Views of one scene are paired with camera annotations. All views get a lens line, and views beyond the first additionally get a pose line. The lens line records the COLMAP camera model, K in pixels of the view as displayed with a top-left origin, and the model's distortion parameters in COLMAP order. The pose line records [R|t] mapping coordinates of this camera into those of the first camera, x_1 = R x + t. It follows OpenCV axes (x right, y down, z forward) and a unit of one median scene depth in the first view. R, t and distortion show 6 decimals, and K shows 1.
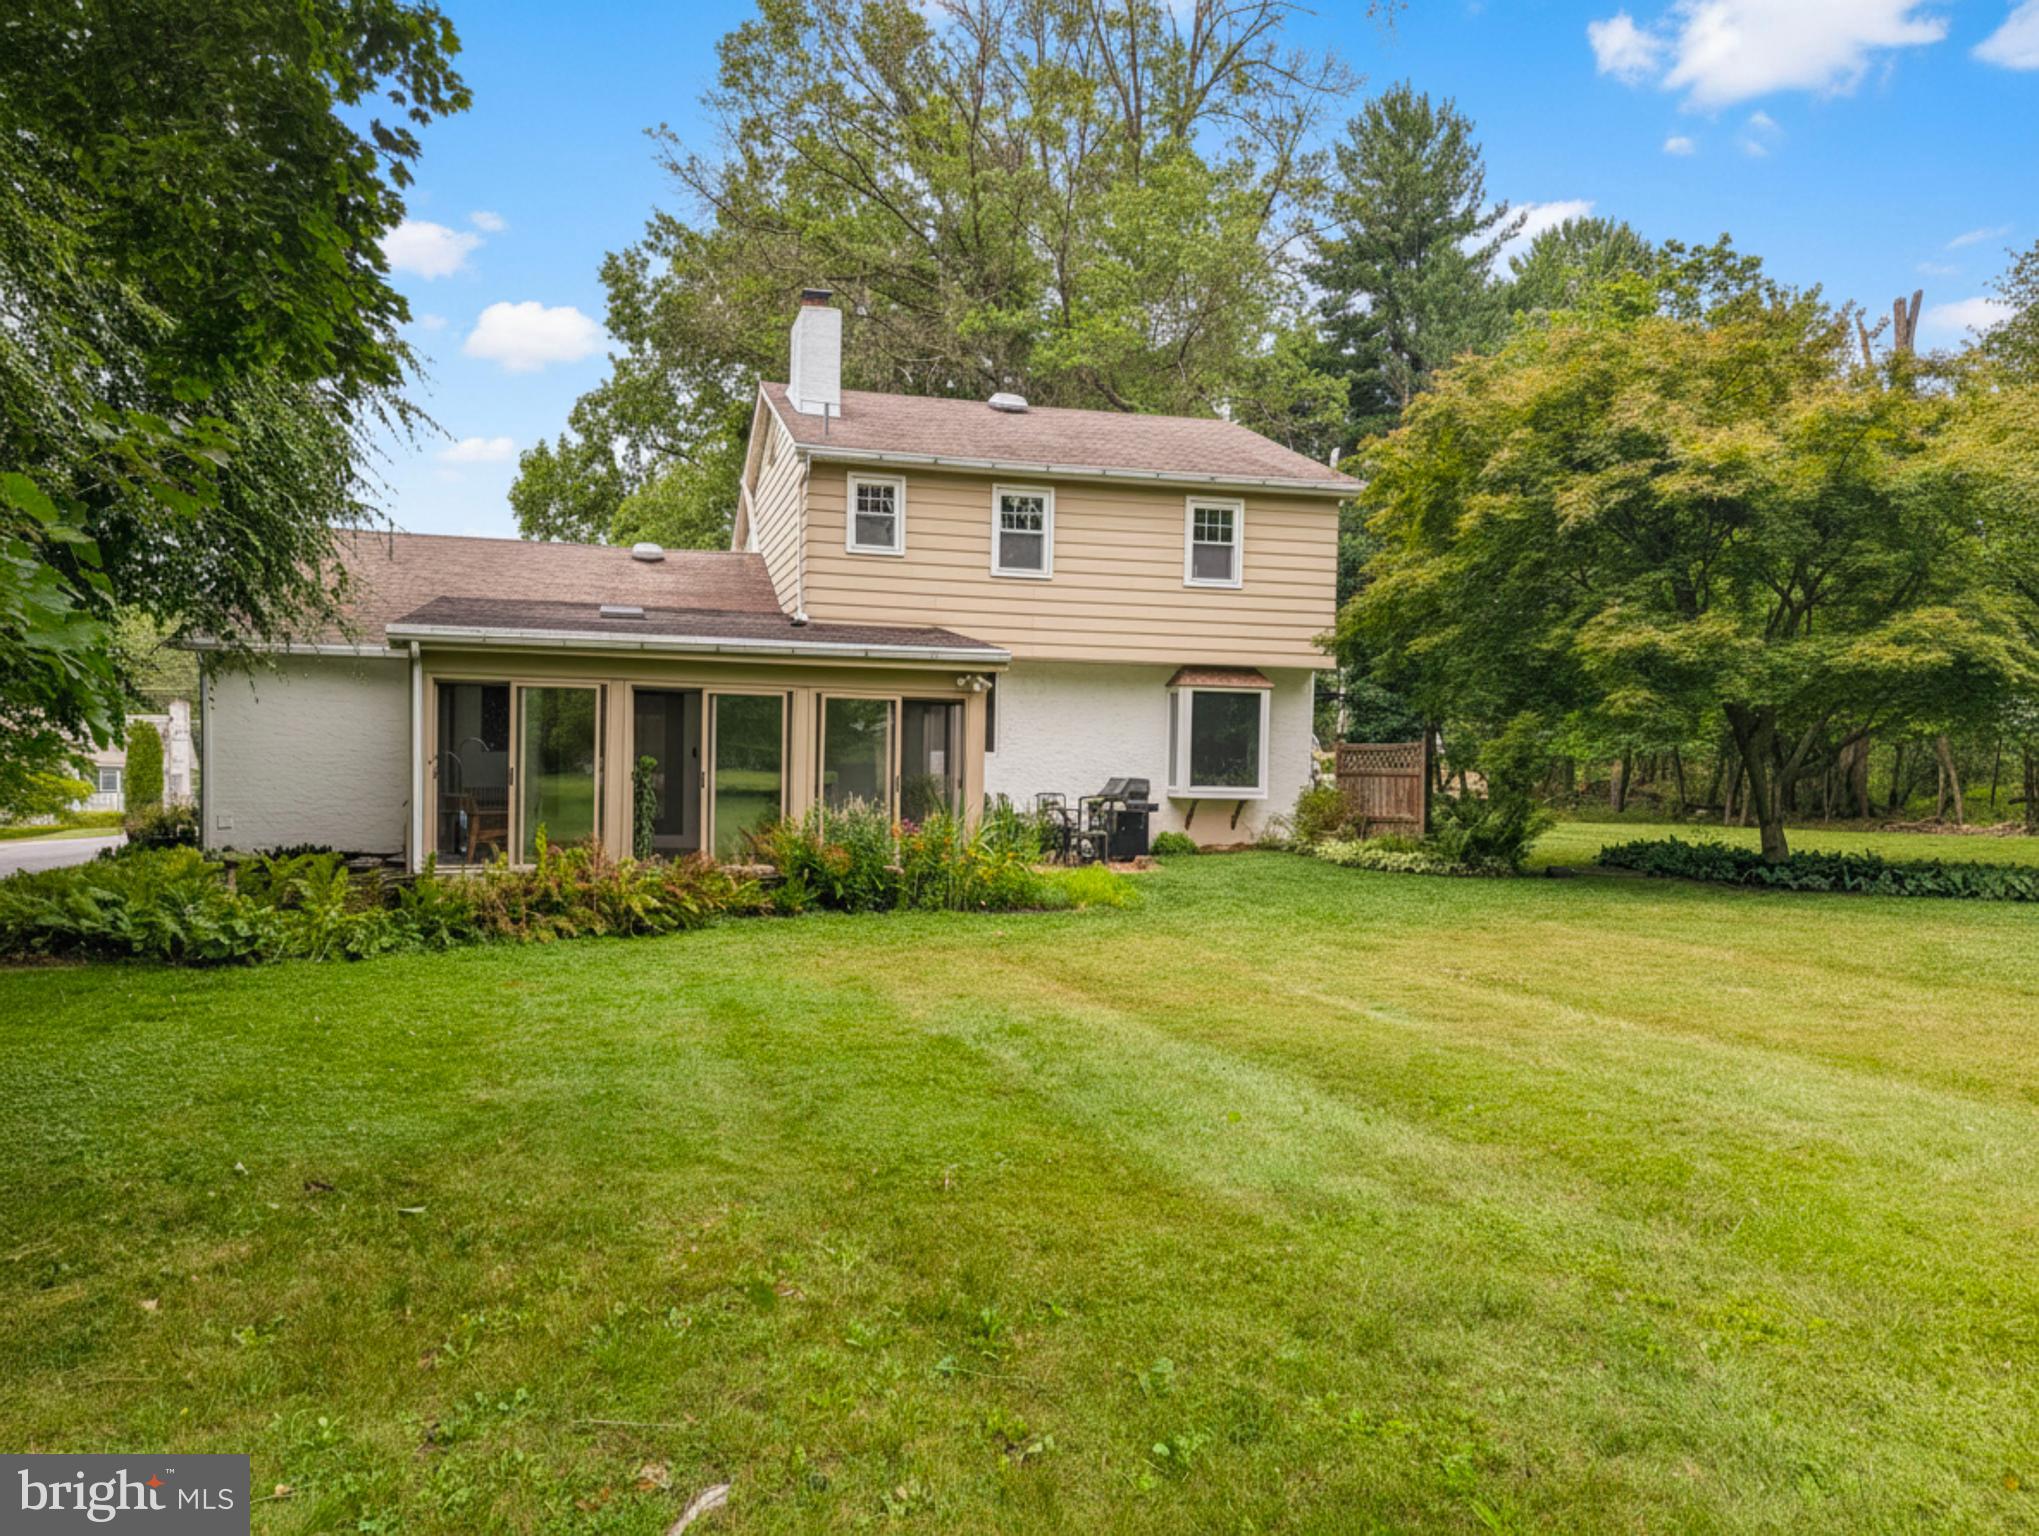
lens RADIAL K [[1461.1, 0, 1007.8], [0, 1461.1, 763.1], [0, 0, 1]] dist [0.051117, -0.013505]
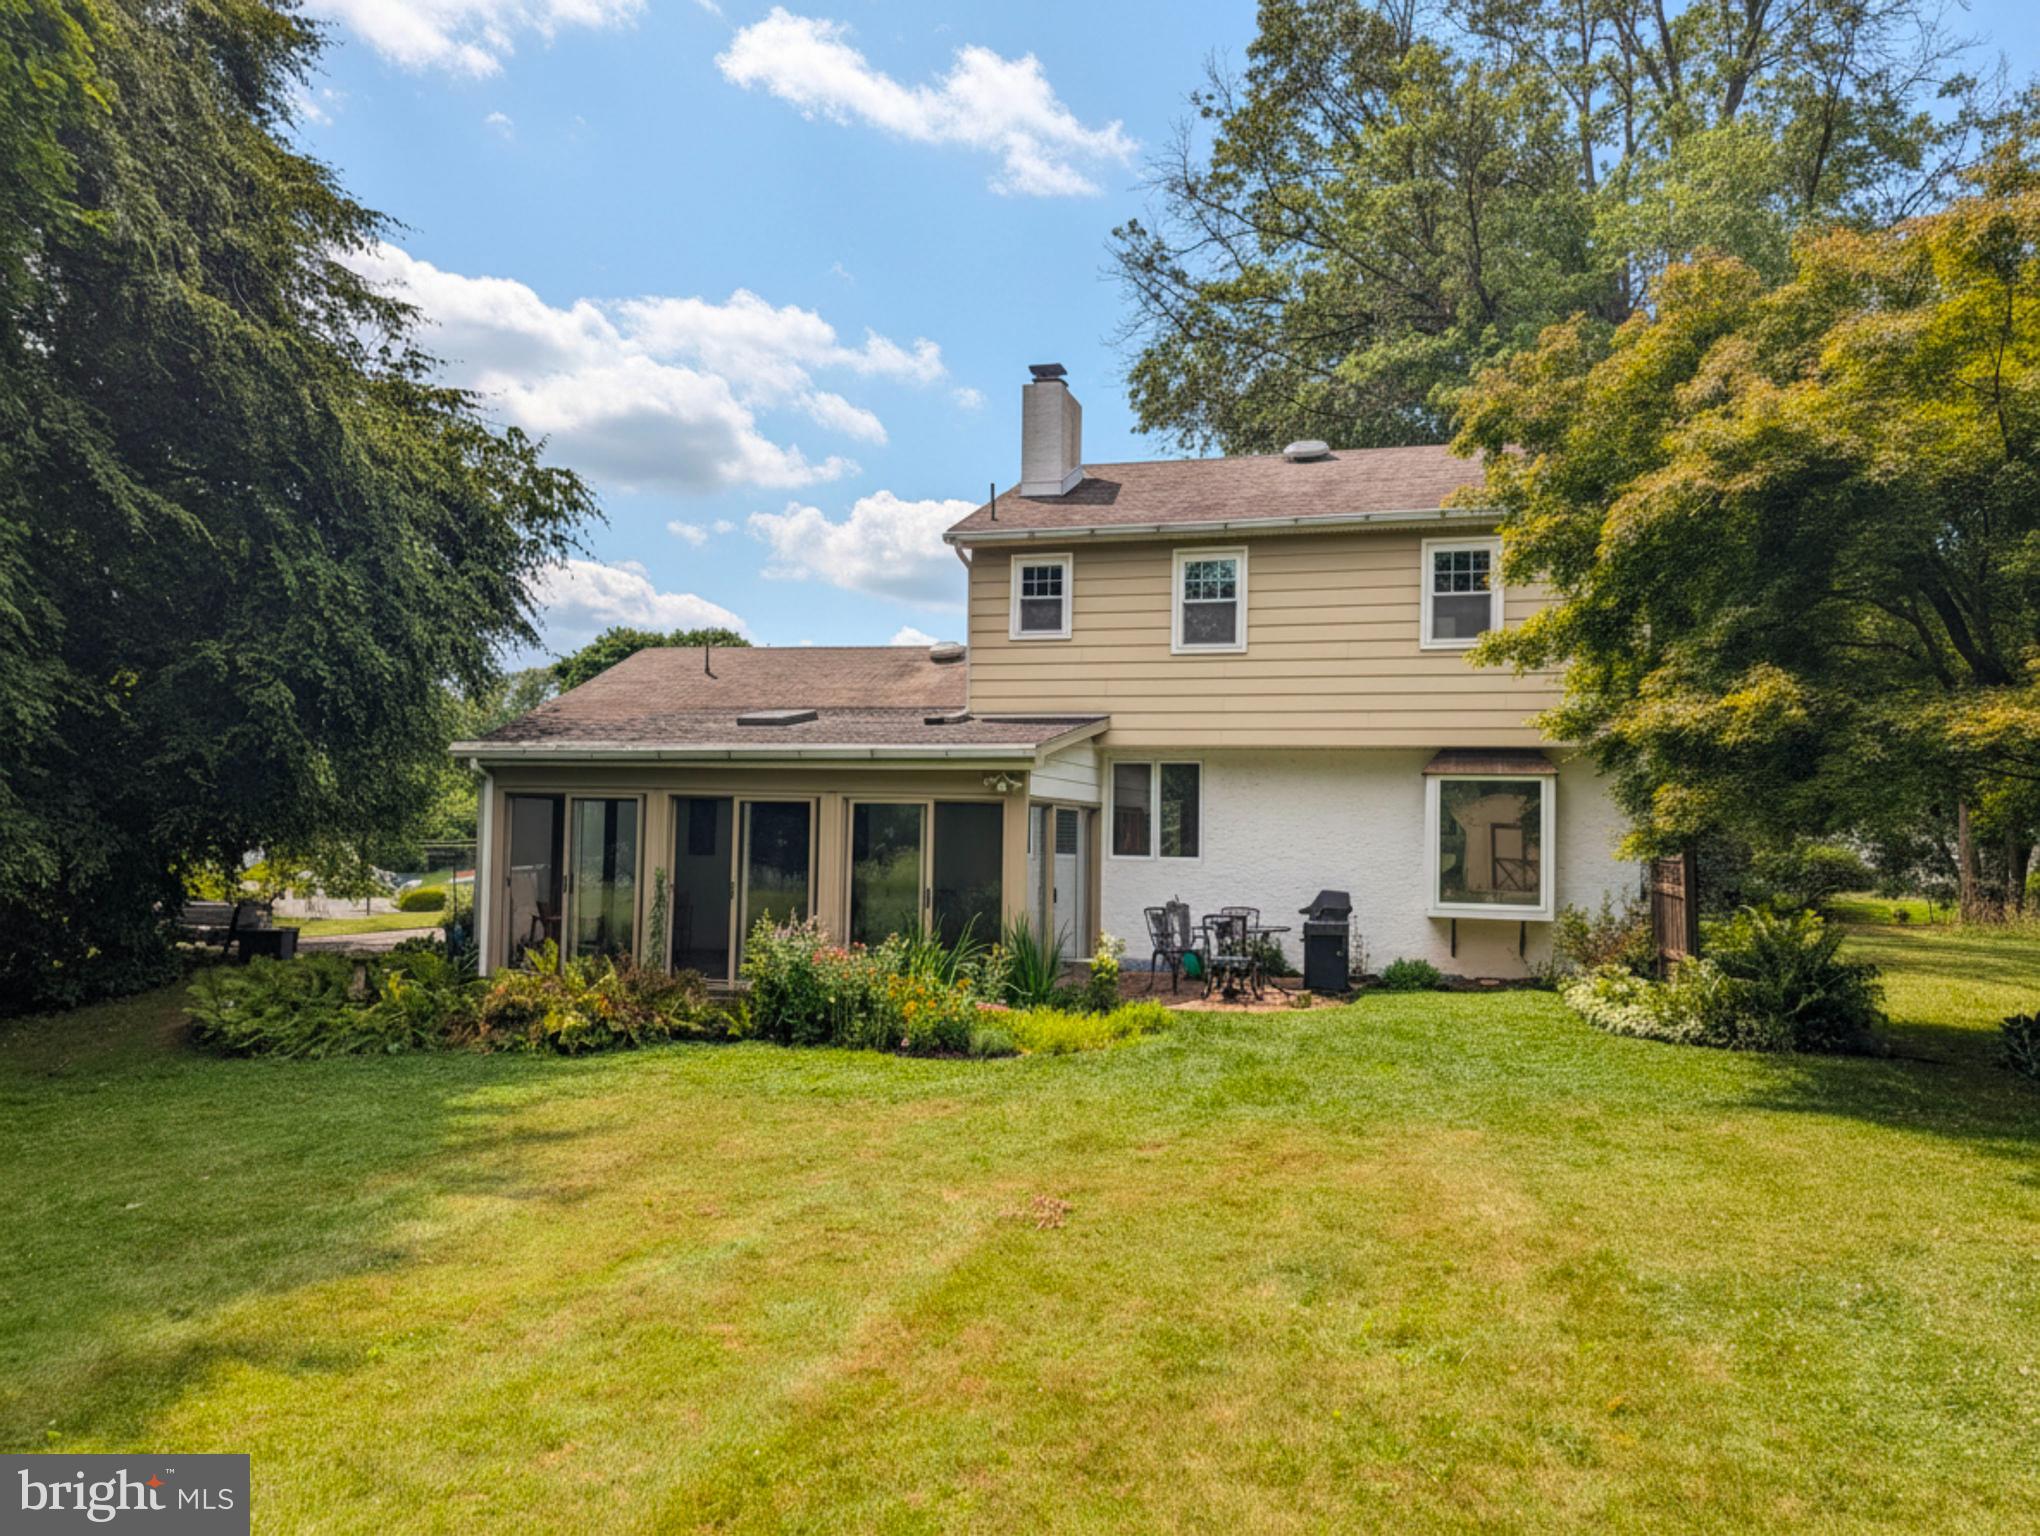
lens RADIAL K [[1461.8, 0, 1019.6], [0, 1461.8, 769.6], [0, 0, 1]] dist [0.051117, -0.013505]
pose [[0.846107, -0.025494, -0.532403, 0.379942], [-0.003010, 0.998611, -0.052602, -0.014394], [0.533004, 0.046110, 0.844855, 0.225963]]
